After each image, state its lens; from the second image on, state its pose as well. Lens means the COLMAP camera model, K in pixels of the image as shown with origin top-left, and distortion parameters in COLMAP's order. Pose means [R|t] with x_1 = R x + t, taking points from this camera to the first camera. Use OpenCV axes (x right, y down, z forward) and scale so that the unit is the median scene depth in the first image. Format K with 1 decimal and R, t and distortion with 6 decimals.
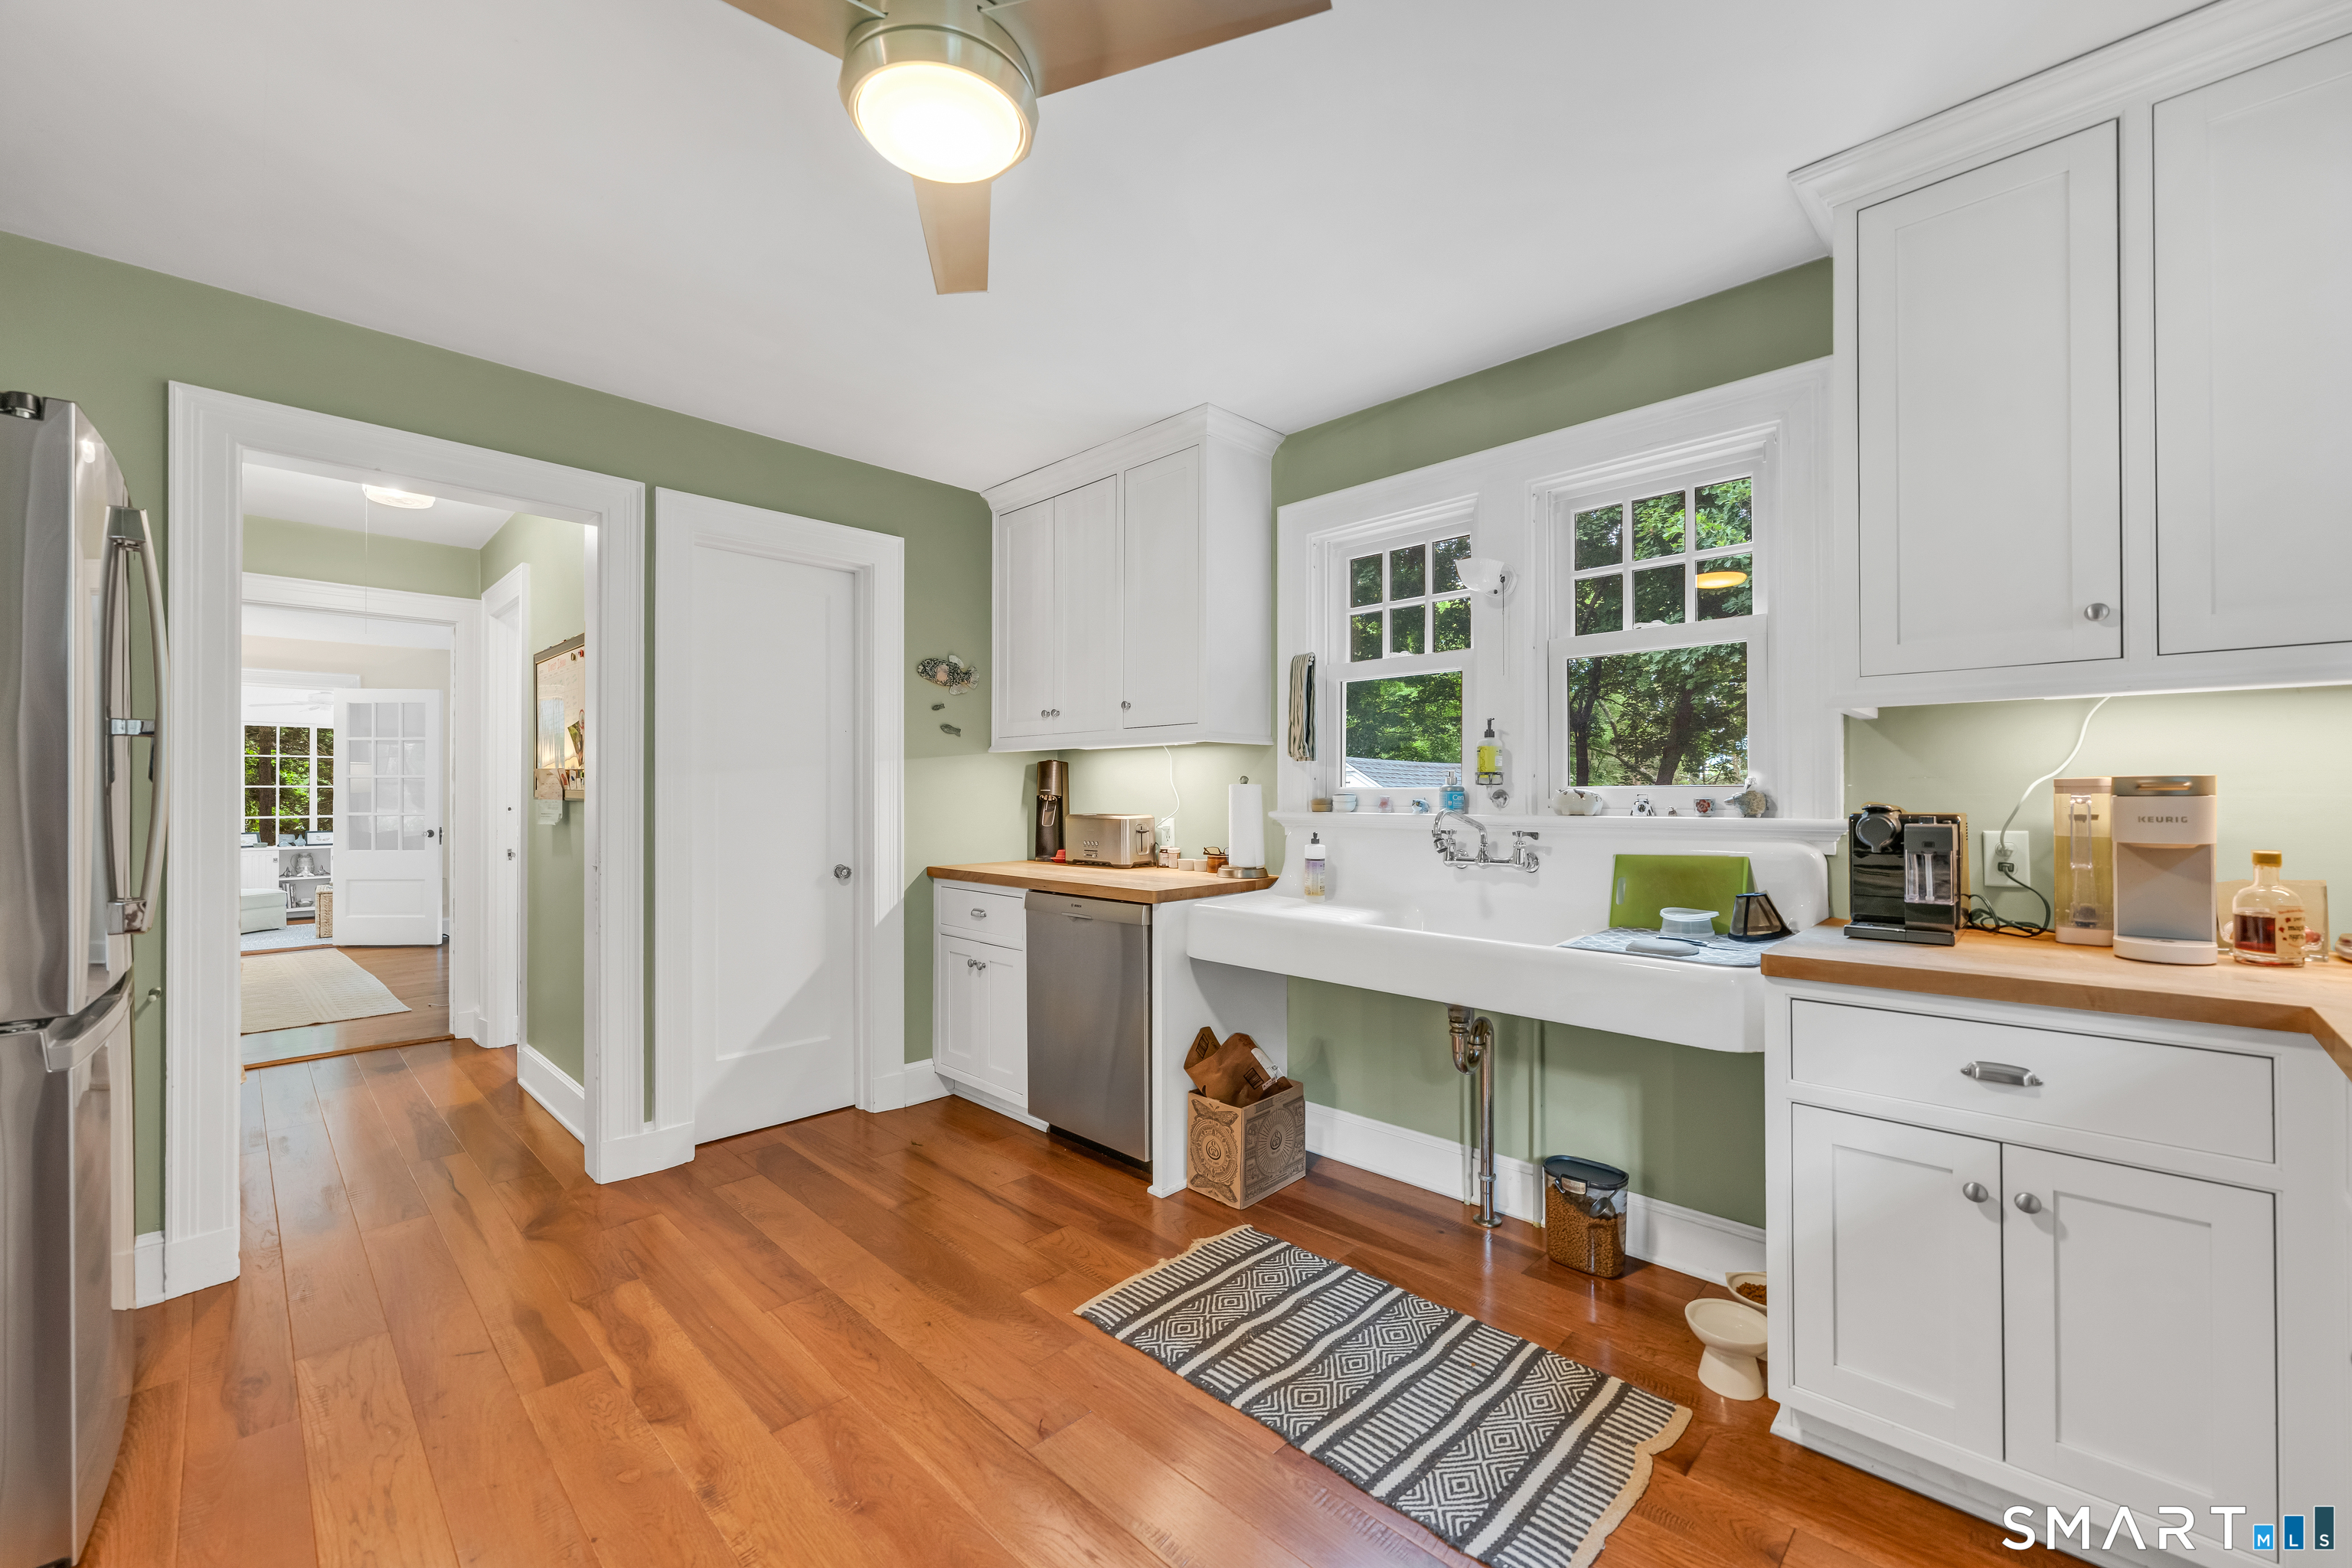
lens RADIAL K [[951.3, 0, 1187.0], [0, 951.3, 788.7], [0, 0, 1]] dist [-0.000707, 0.000016]
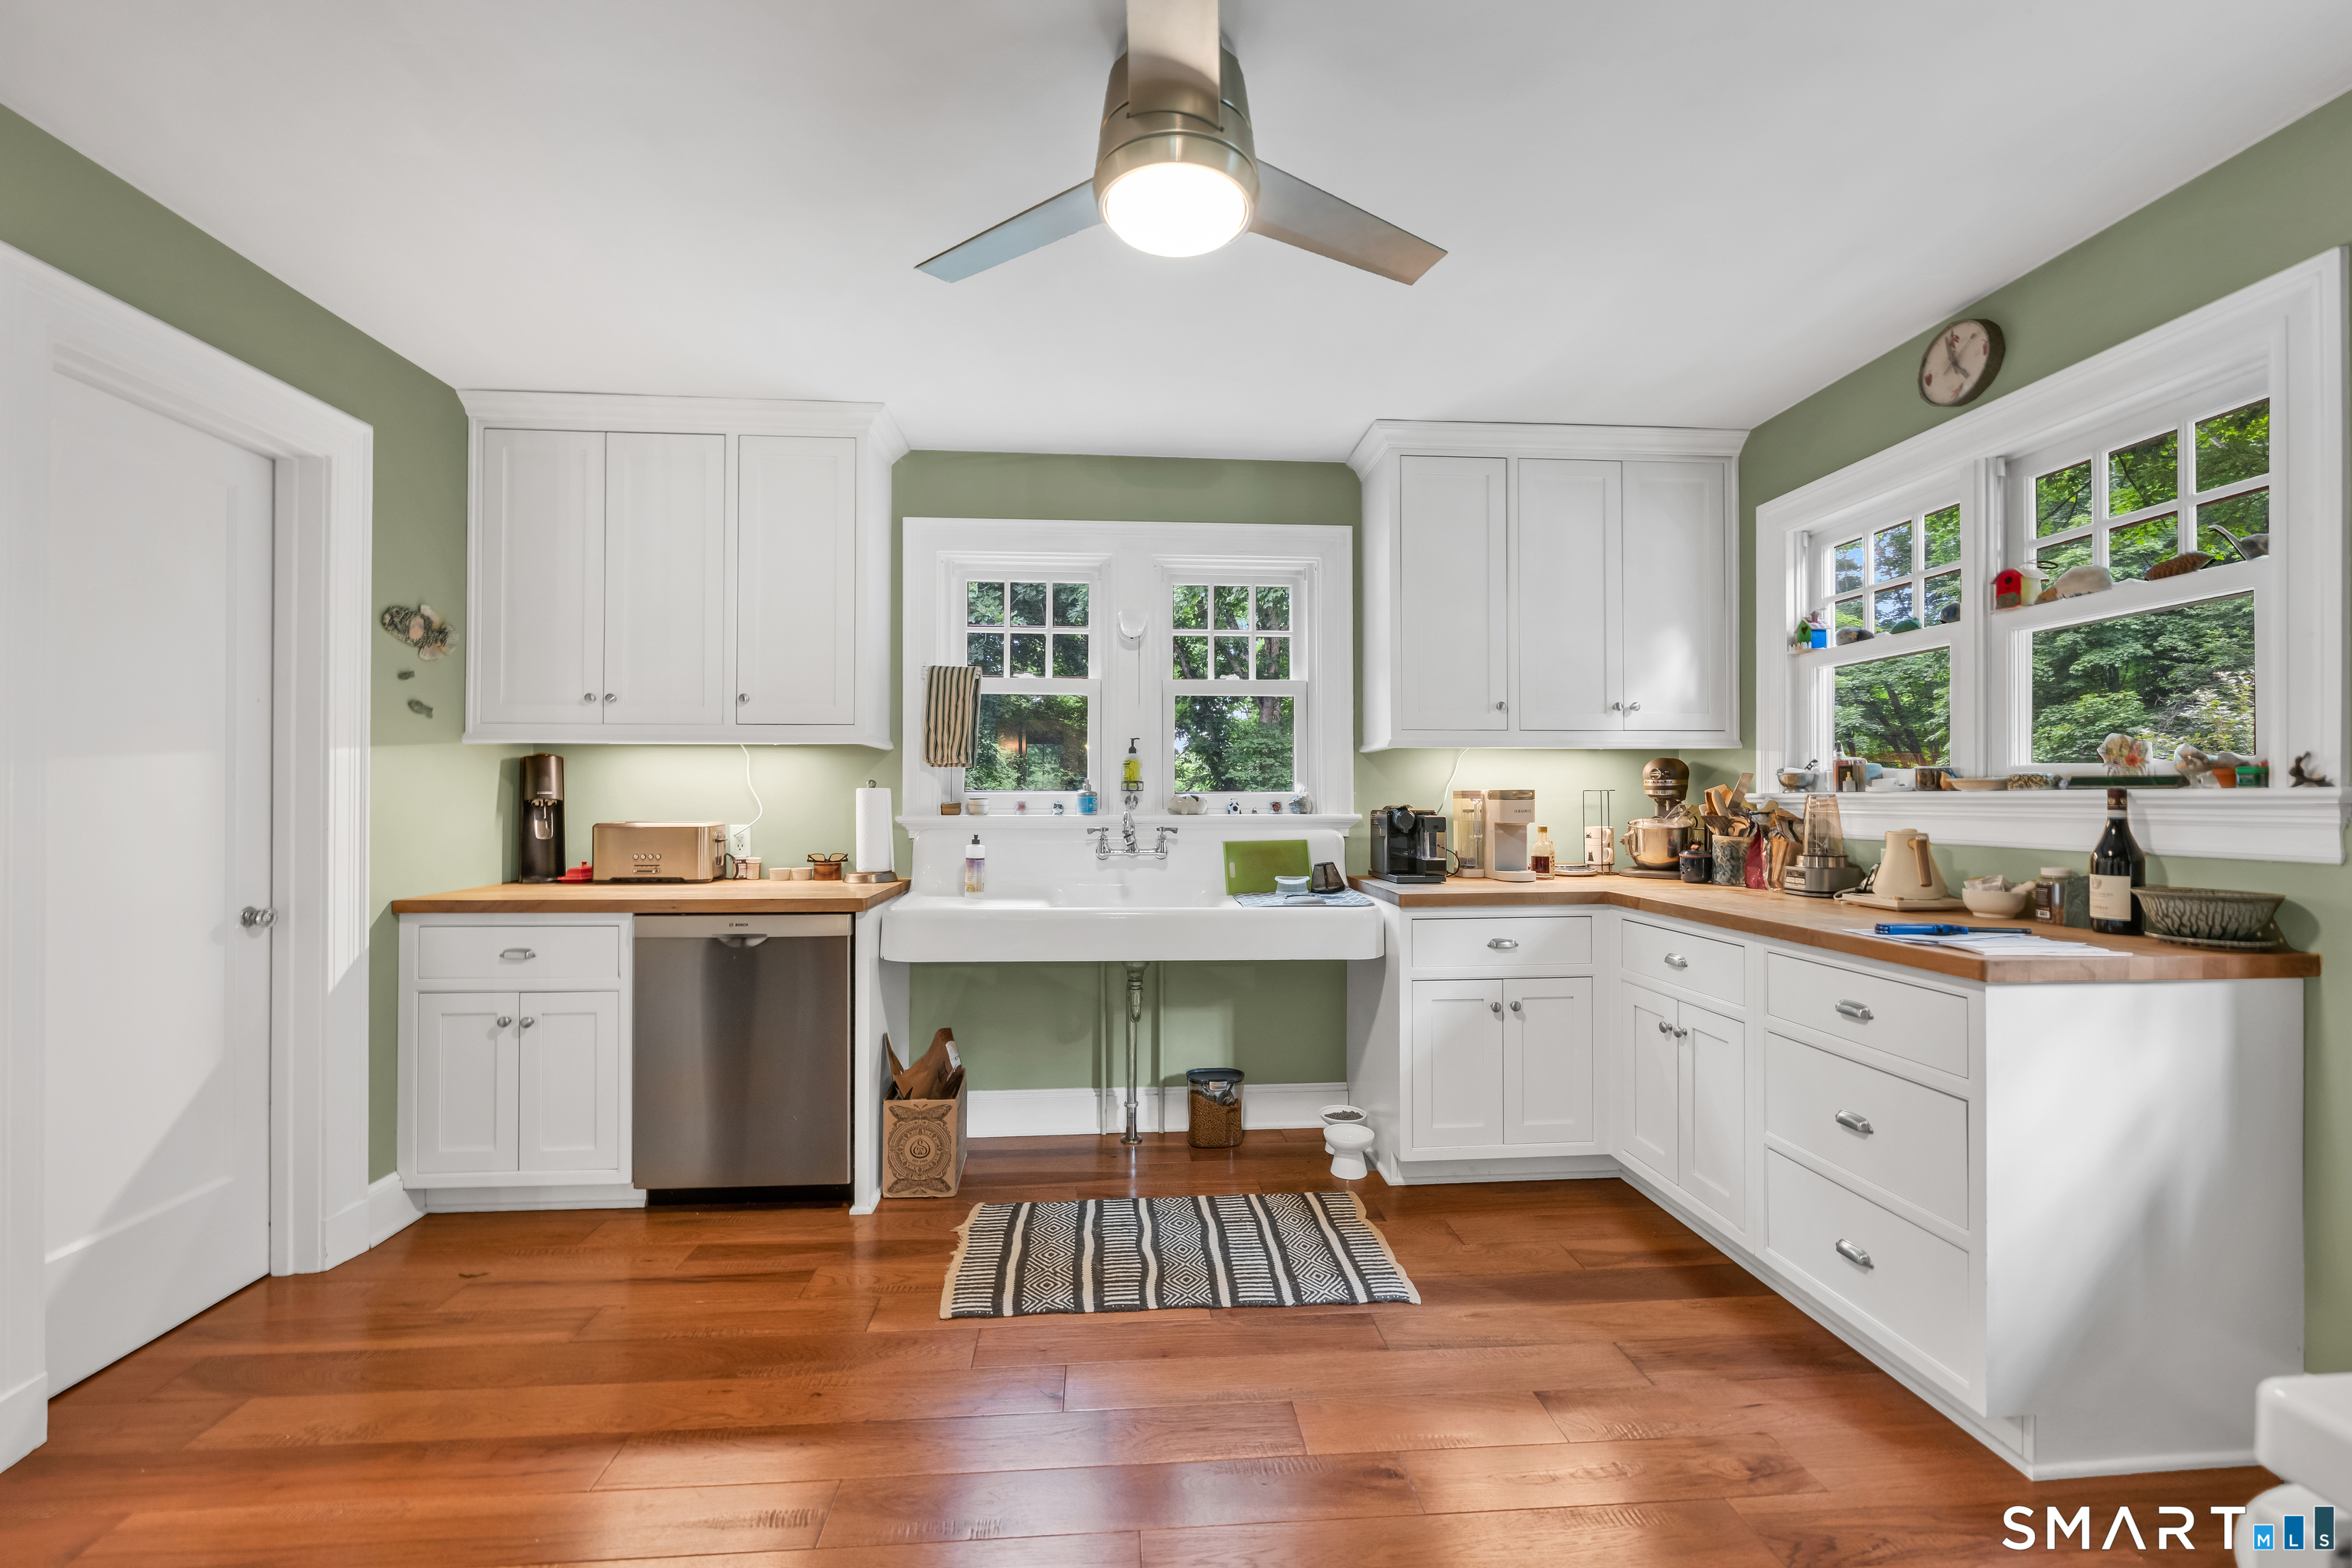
lens RADIAL K [[951.3, 0, 1187.0], [0, 951.3, 788.7], [0, 0, 1]] dist [-0.000707, 0.000016]
pose [[0.651399, 0.009311, 0.758678, -0.589978], [-0.005338, 0.999956, -0.007689, 0.002169], [-0.758716, 0.000959, 0.651420, 0.129590]]
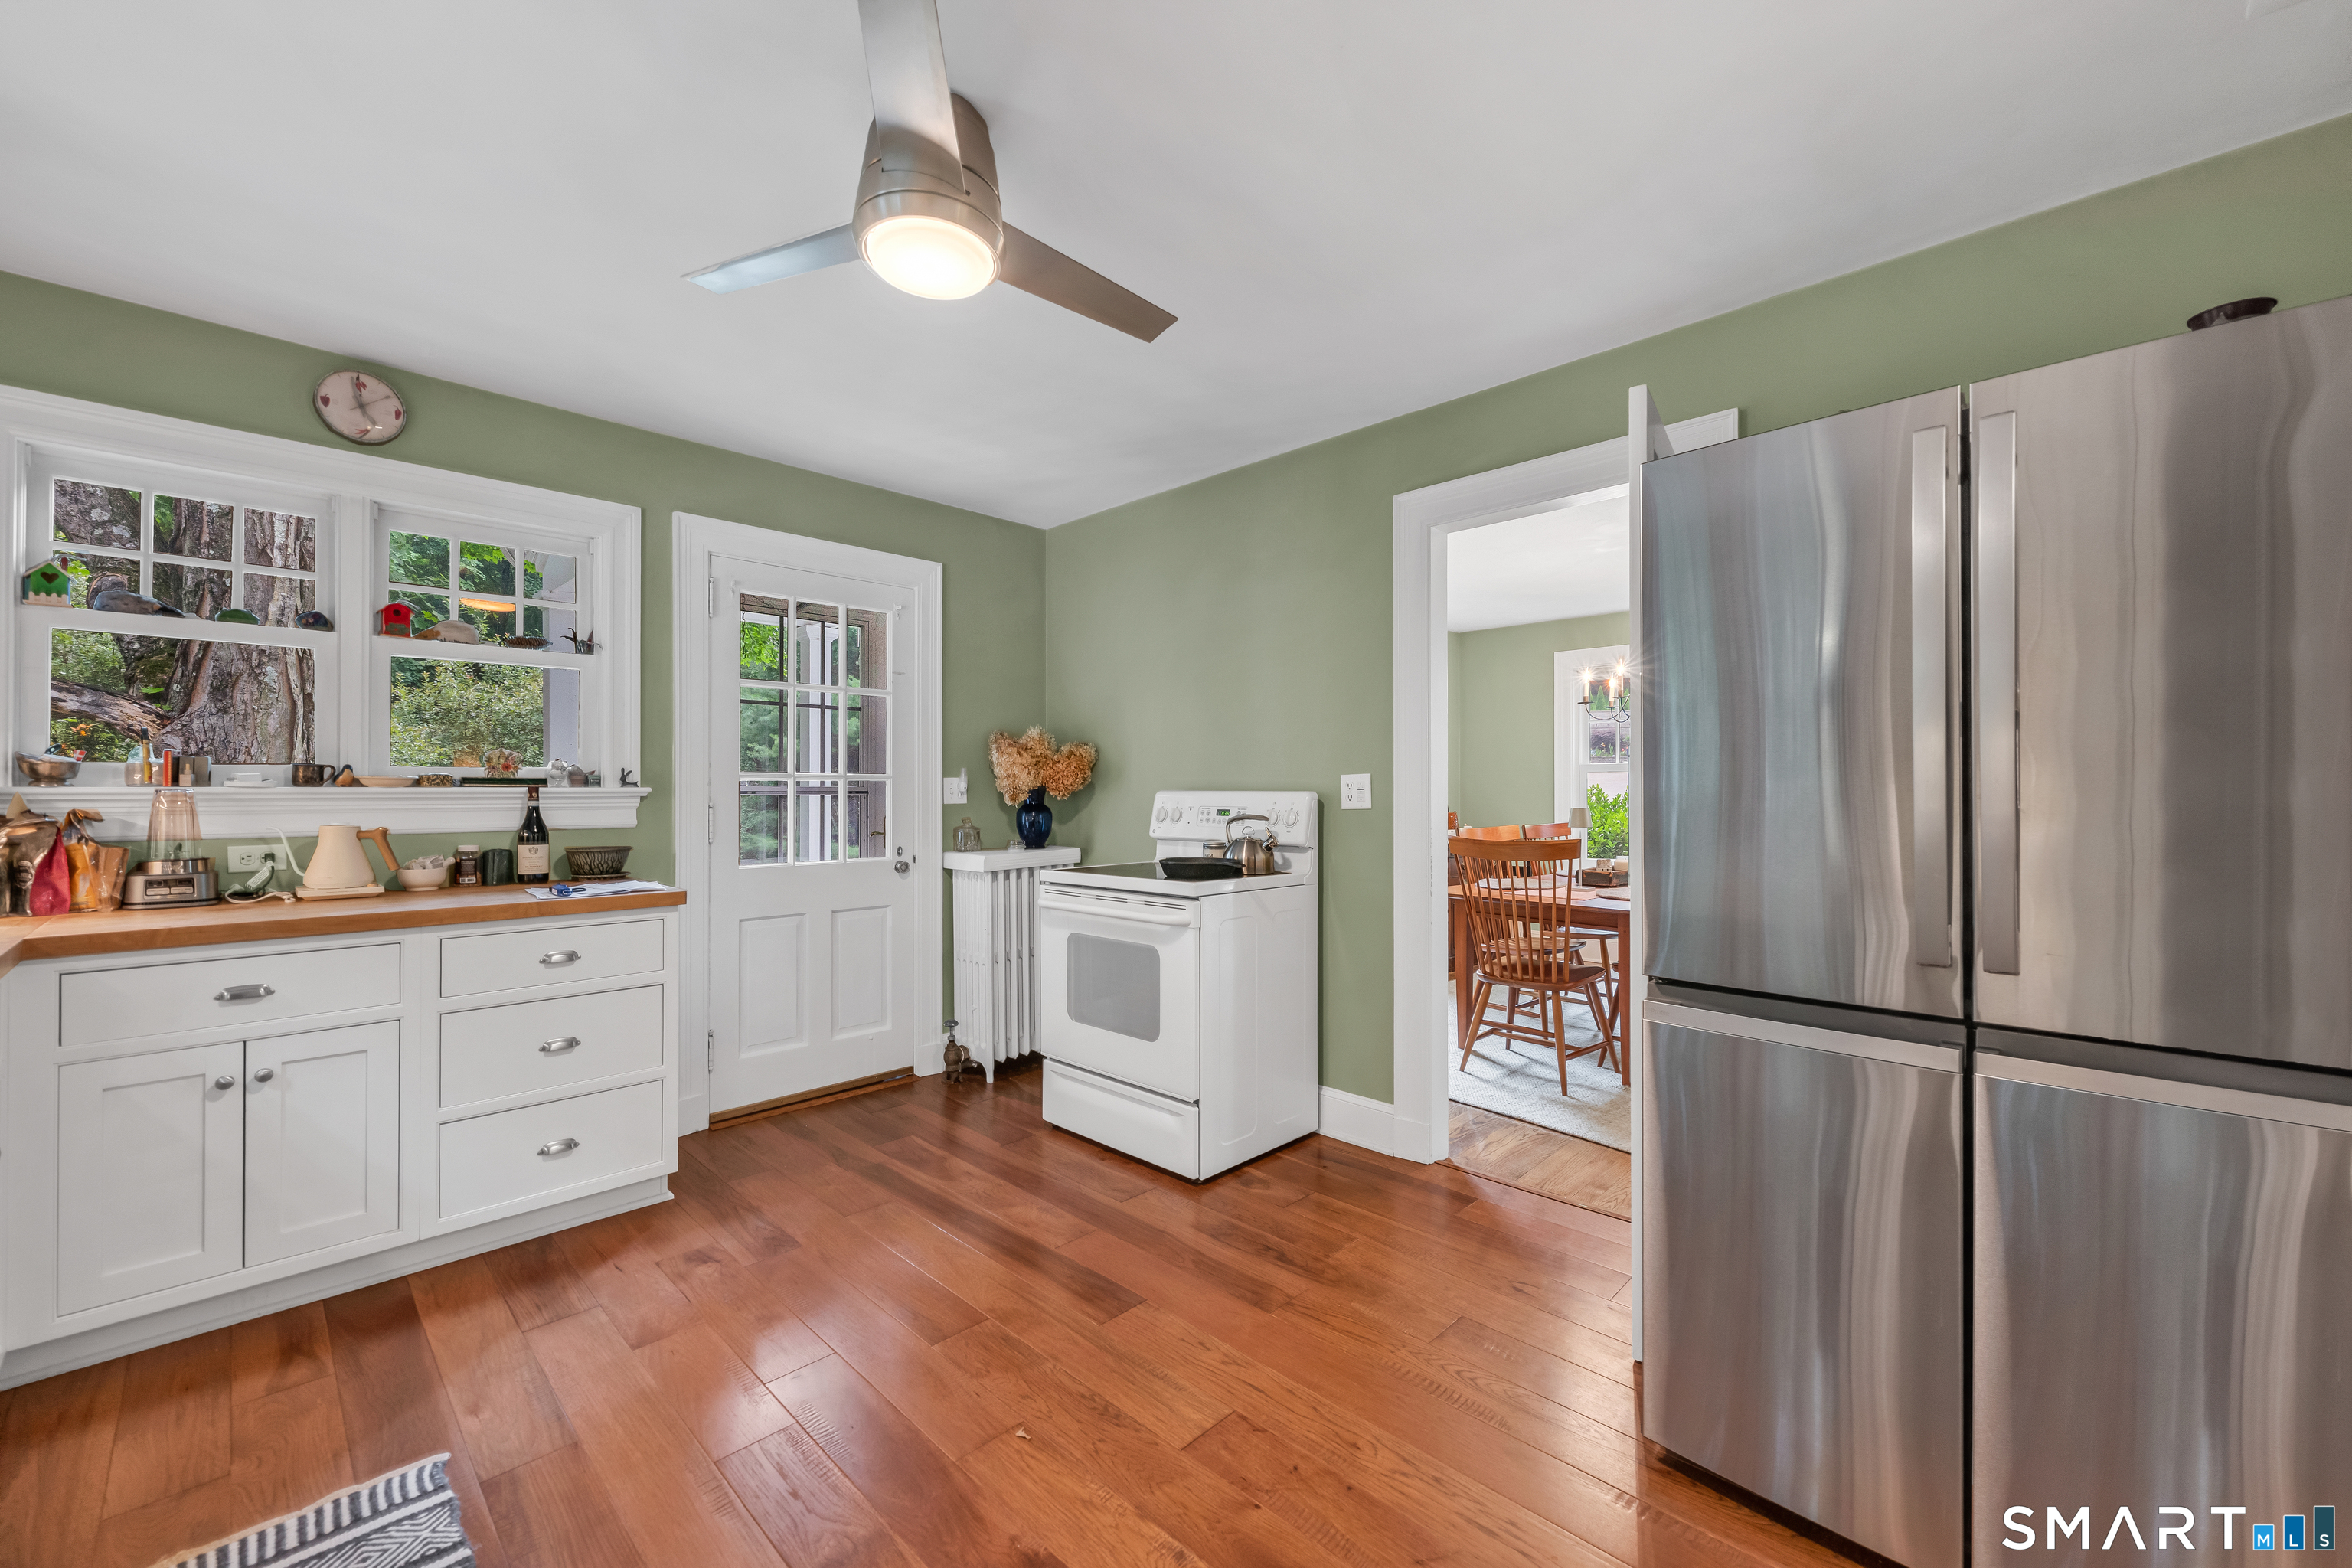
lens RADIAL K [[951.3, 0, 1187.0], [0, 951.3, 788.7], [0, 0, 1]] dist [-0.000707, 0.000016]
pose [[-0.999959, -0.002810, -0.008586, -0.303943], [-0.002753, 0.999974, -0.006665, 0.000544], [0.008604, -0.006641, -0.999941, 1.196038]]
